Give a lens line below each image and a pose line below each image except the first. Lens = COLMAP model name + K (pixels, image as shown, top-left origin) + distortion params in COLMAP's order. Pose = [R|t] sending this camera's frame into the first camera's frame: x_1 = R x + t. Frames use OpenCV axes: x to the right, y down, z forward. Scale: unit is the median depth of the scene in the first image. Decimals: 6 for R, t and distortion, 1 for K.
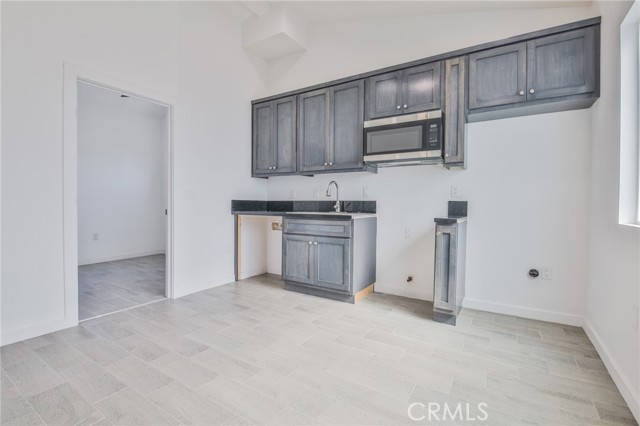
lens RADIAL K [[292.9, 0, 321.4], [0, 292.9, 209.8], [0, 0, 1]] dist [-0.011108, -0.005307]
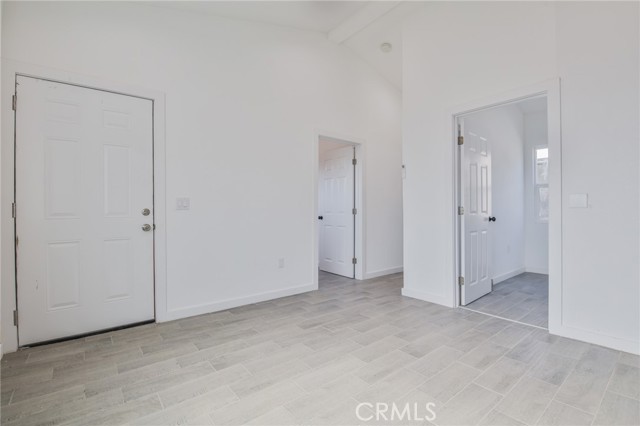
lens RADIAL K [[292.9, 0, 322.7], [0, 292.9, 212.7], [0, 0, 1]] dist [-0.011108, -0.005307]
pose [[-0.315414, -0.002330, -0.948951, 0.437638], [-0.023999, 0.999697, 0.005522, -0.011963], [0.948651, 0.024515, -0.315374, 0.655287]]
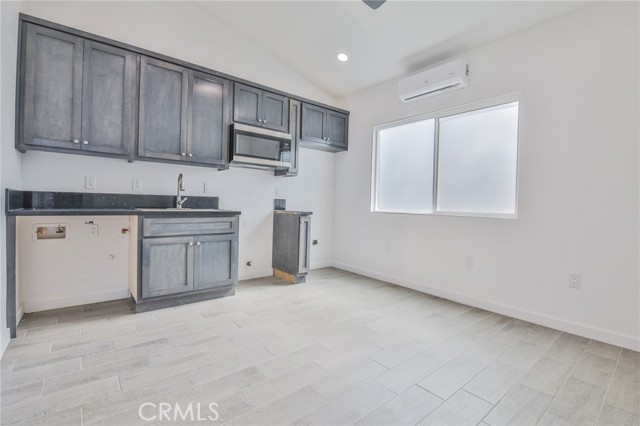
lens RADIAL K [[292.9, 0, 322.3], [0, 292.9, 209.4], [0, 0, 1]] dist [-0.011108, -0.005307]
pose [[0.313211, -0.018749, 0.949498, -0.747649], [-0.002350, 0.999787, 0.020518, -0.009958], [-0.949681, -0.008658, 0.313101, 0.351455]]
